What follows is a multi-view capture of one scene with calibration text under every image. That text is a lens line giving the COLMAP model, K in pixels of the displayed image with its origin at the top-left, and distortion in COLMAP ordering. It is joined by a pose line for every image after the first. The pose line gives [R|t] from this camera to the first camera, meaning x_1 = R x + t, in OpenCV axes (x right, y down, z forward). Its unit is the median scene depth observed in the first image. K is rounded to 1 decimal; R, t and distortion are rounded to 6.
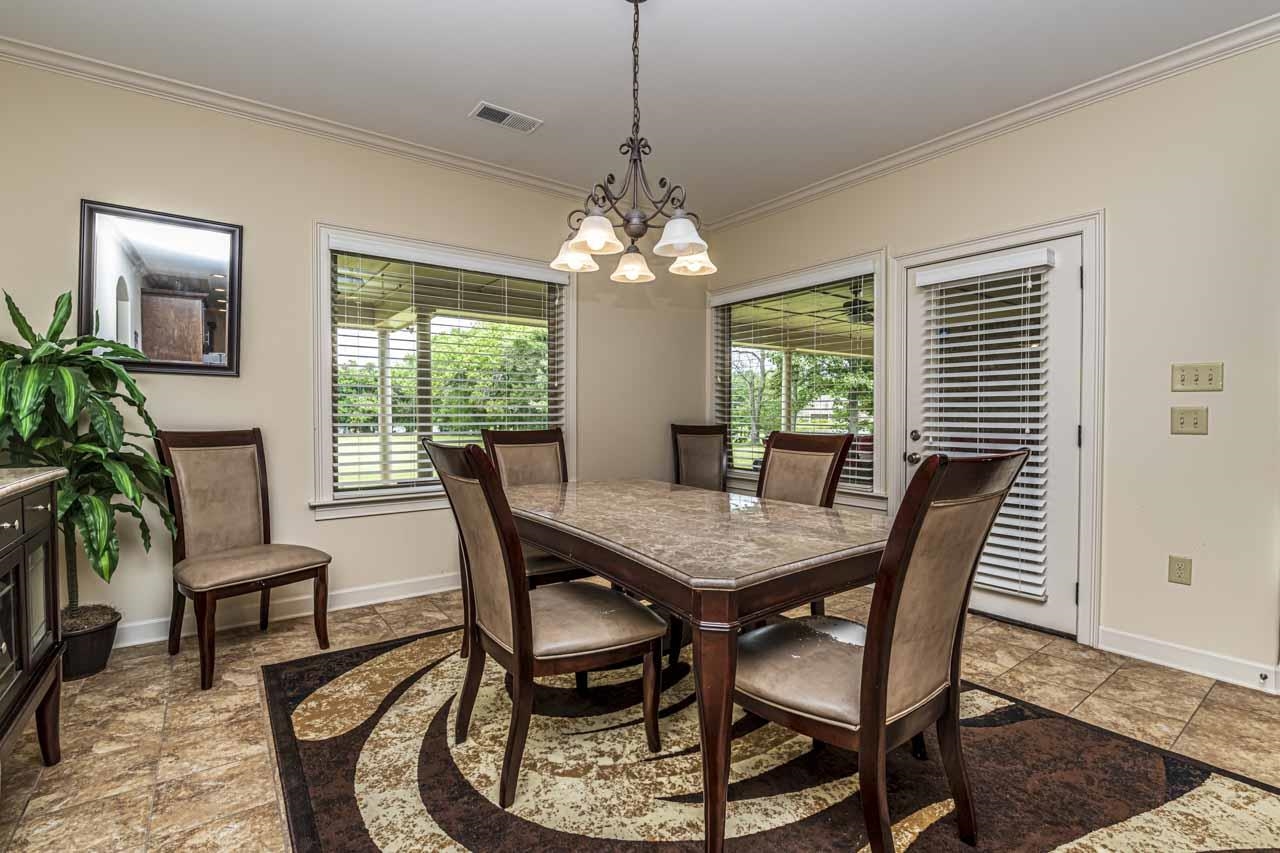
lens RADIAL K [[573.7, 0, 640.0], [0, 573.7, 426.5], [0, 0, 1]] dist [-0.020844, -0.000454]
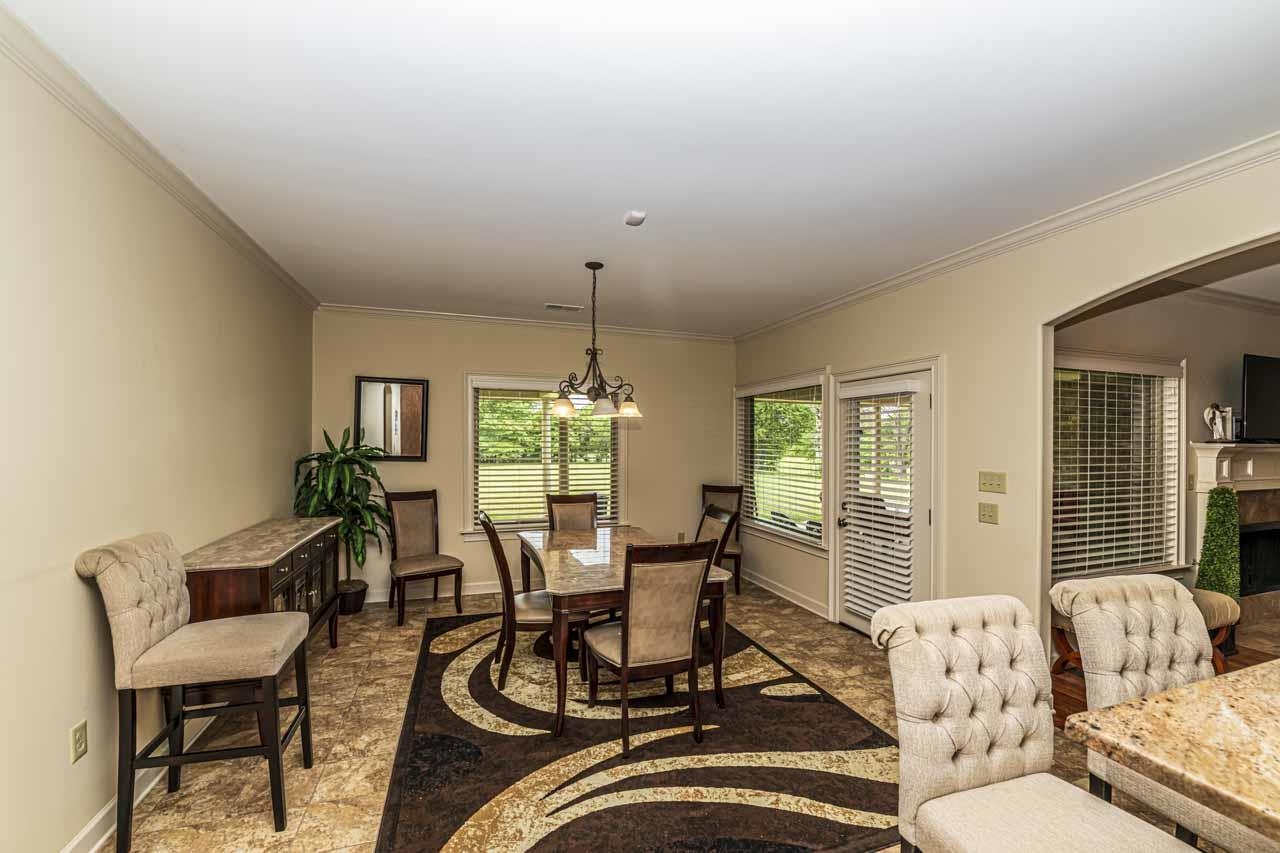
lens RADIAL K [[517.4, 0, 645.1], [0, 517.4, 447.0], [0, 0, 1]] dist [-0.017841, -0.000056]
pose [[0.953193, 0.009256, -0.302221, 0.604423], [-0.013315, 0.999847, -0.011374, -0.159355], [0.302070, 0.014866, 0.953170, -0.484870]]
